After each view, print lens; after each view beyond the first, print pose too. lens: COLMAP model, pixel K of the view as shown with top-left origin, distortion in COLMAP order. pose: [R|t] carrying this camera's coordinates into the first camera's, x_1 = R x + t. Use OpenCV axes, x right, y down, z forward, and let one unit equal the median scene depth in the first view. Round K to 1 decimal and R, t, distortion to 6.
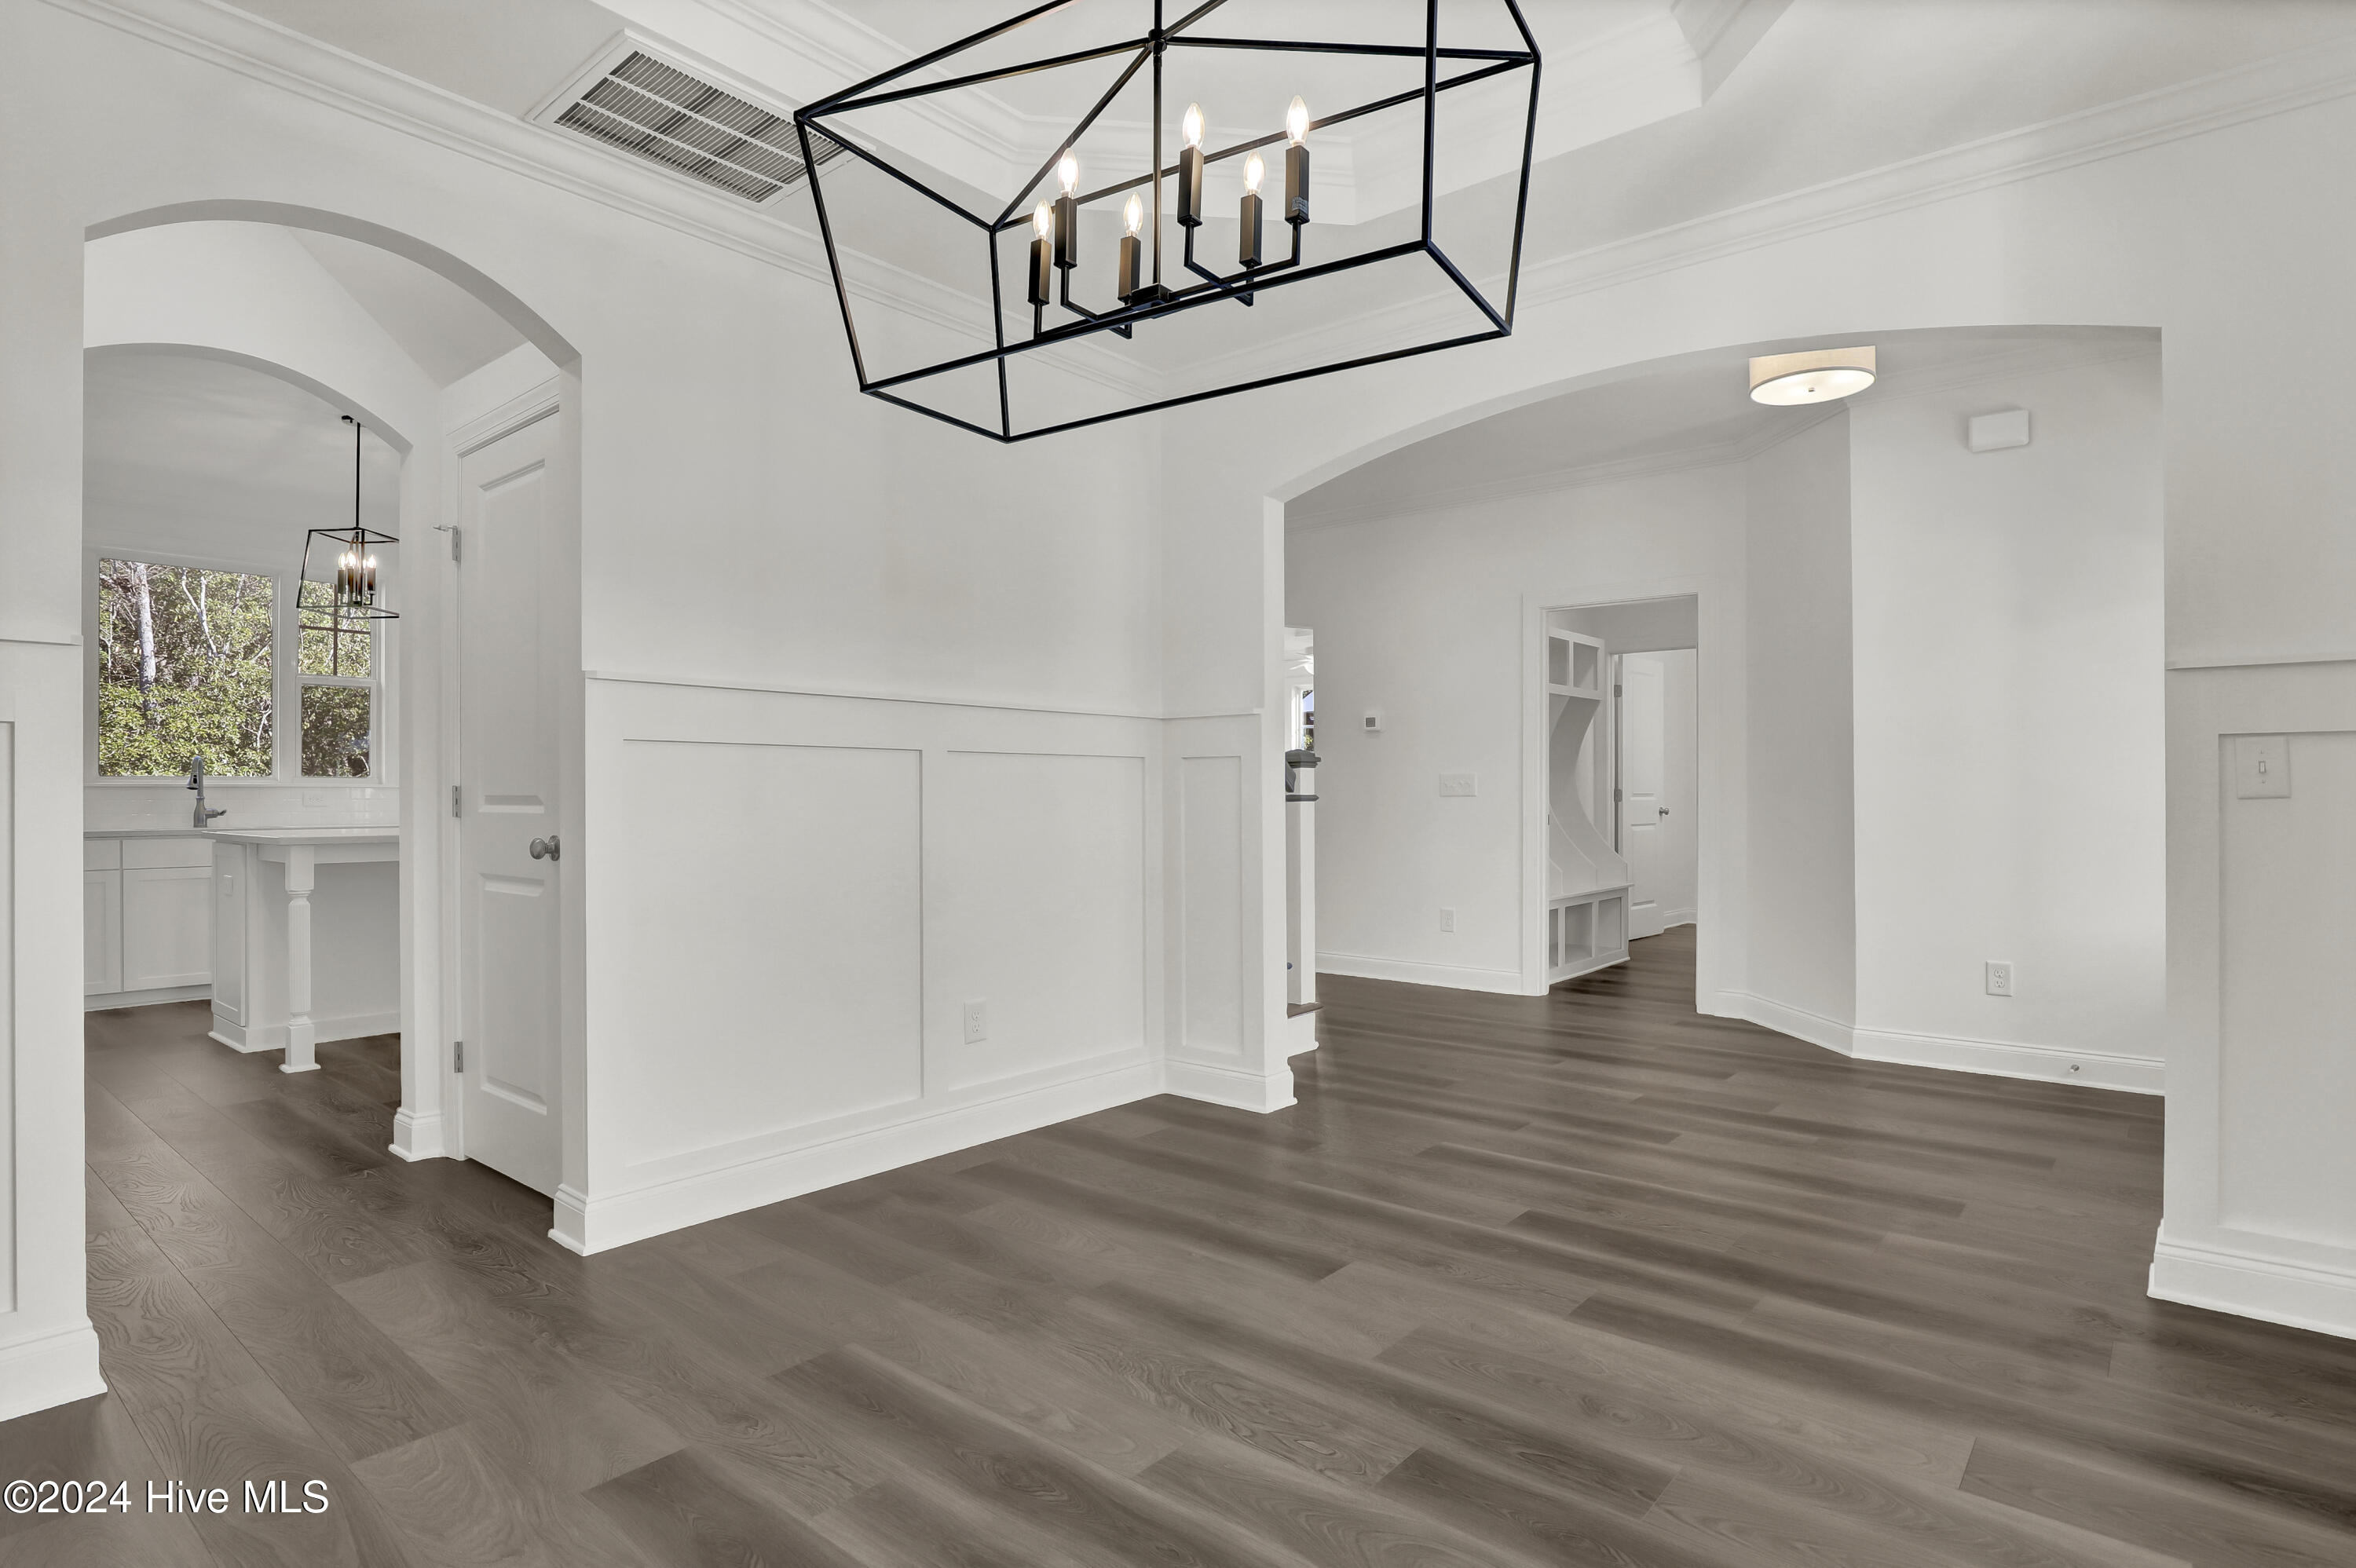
lens RADIAL K [[1190.9, 0, 1189.7], [0, 1190.9, 801.5], [0, 0, 1]] dist [-0.003697, 0.000519]
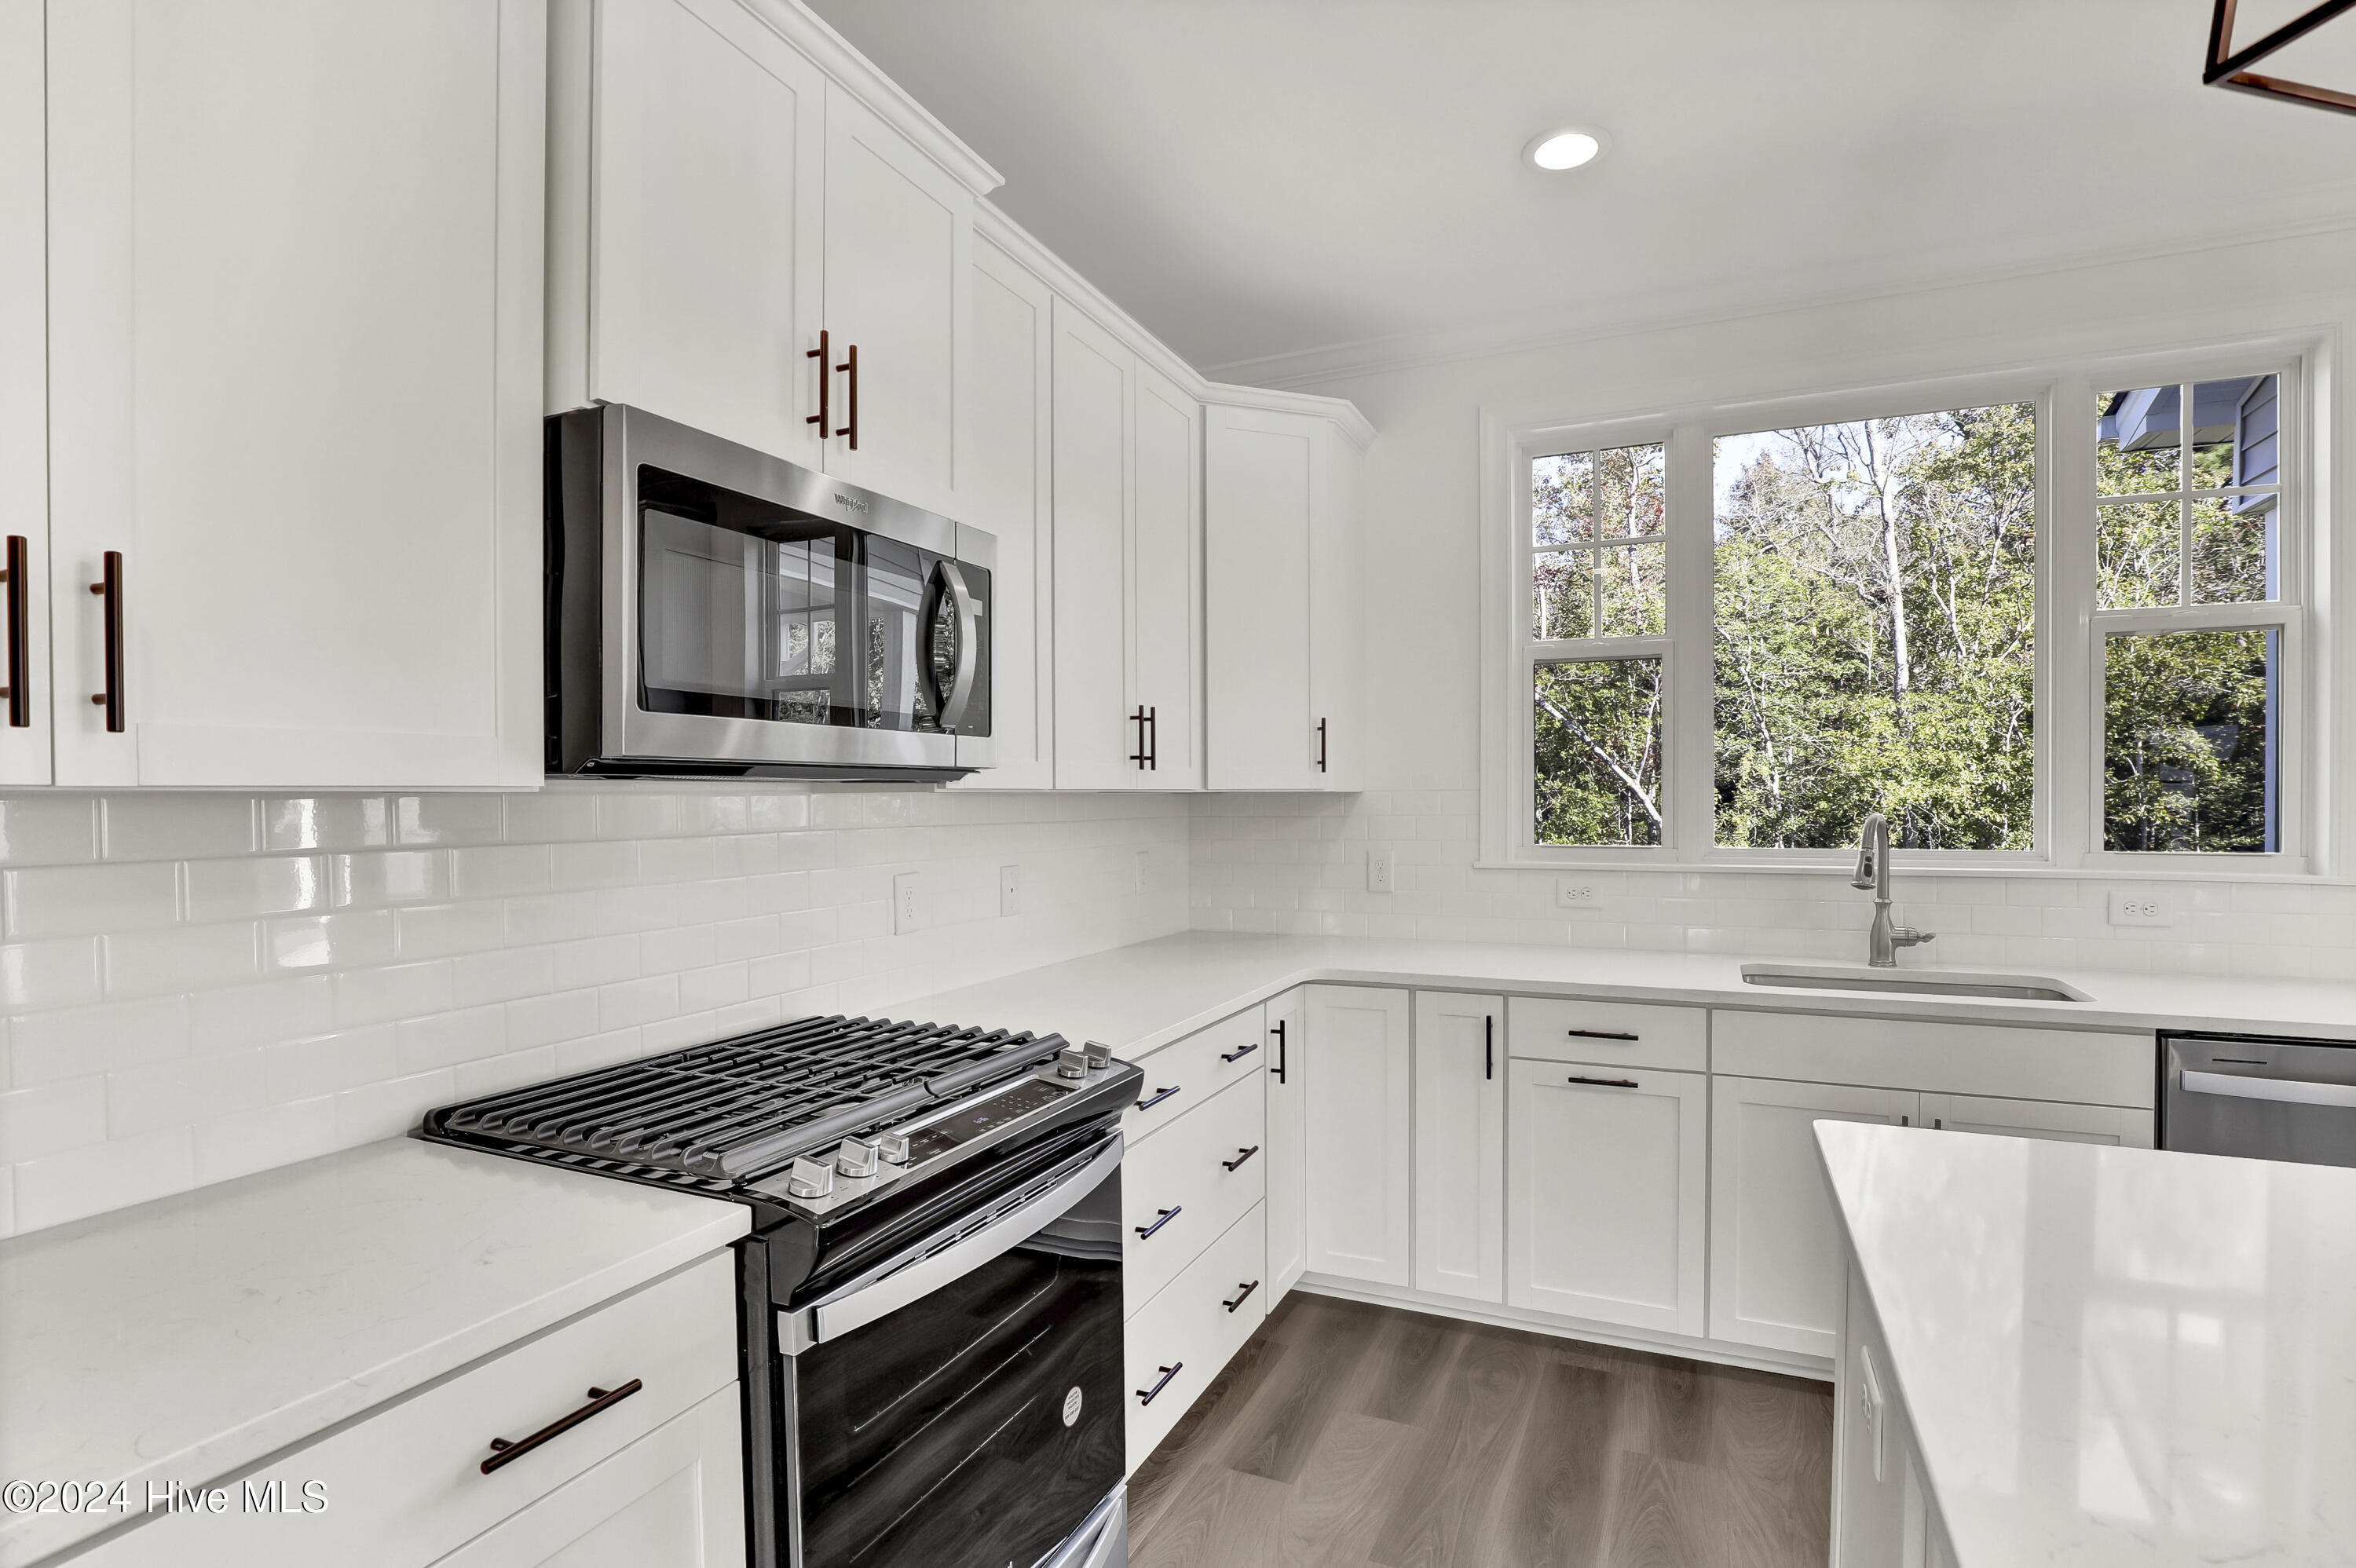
lens RADIAL K [[1124.5, 0, 1189.7], [0, 1124.5, 791.4], [0, 0, 1]] dist [-0.001677, 0.000285]
pose [[0.272606, -0.001890, -0.962124, -0.126271], [-0.000893, 0.999997, -0.002217, -0.012268], [0.962125, 0.001464, 0.272603, 0.162106]]
